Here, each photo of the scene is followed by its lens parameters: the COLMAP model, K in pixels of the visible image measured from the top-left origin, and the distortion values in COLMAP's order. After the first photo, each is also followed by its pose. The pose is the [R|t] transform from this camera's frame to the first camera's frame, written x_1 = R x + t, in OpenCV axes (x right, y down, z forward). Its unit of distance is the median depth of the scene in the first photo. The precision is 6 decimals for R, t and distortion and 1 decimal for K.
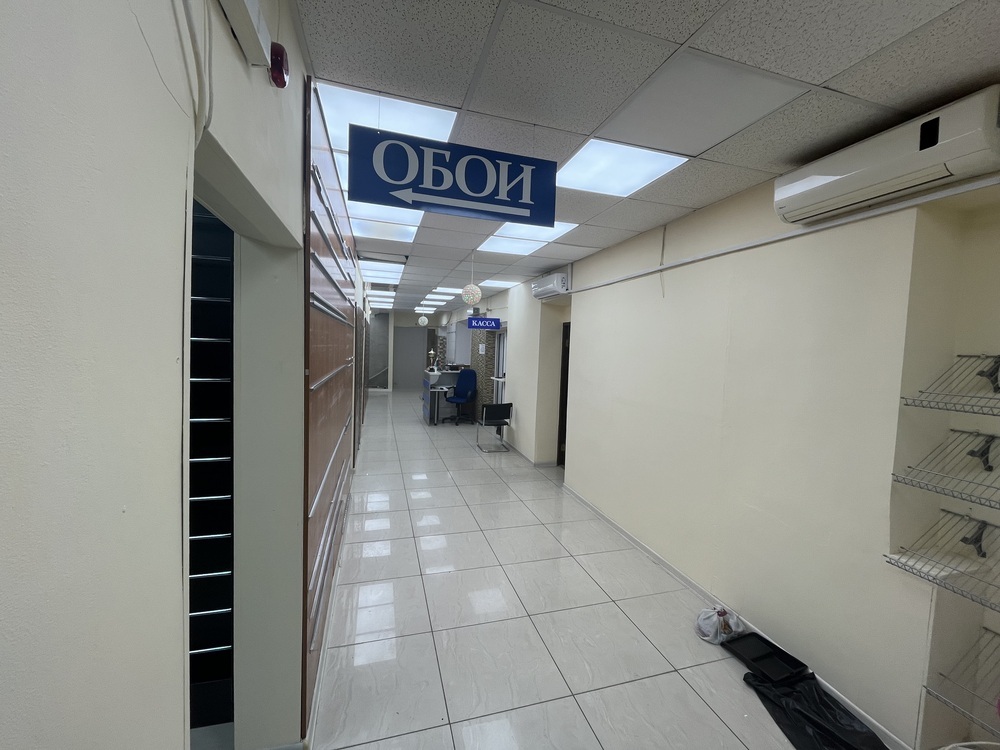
lens RADIAL K [[407.4, 0, 499.7], [0, 407.4, 372.0], [0, 0, 1]] dist [0.002419, 0.000415]
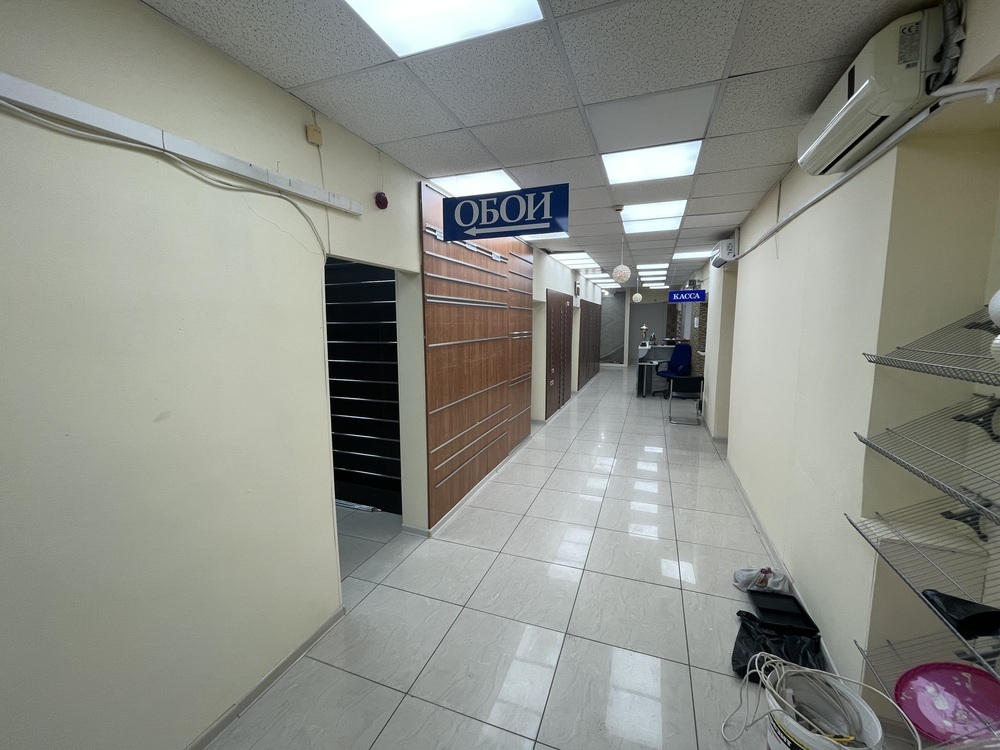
lens RADIAL K [[407.4, 0, 500.0], [0, 407.4, 374.0], [0, 0, 1]] dist [0.002419, 0.000415]
pose [[0.796085, 0.034351, -0.604209, 0.616162], [0.000353, 0.998361, 0.057225, 0.036888], [0.605184, -0.045769, 0.794769, -0.198376]]
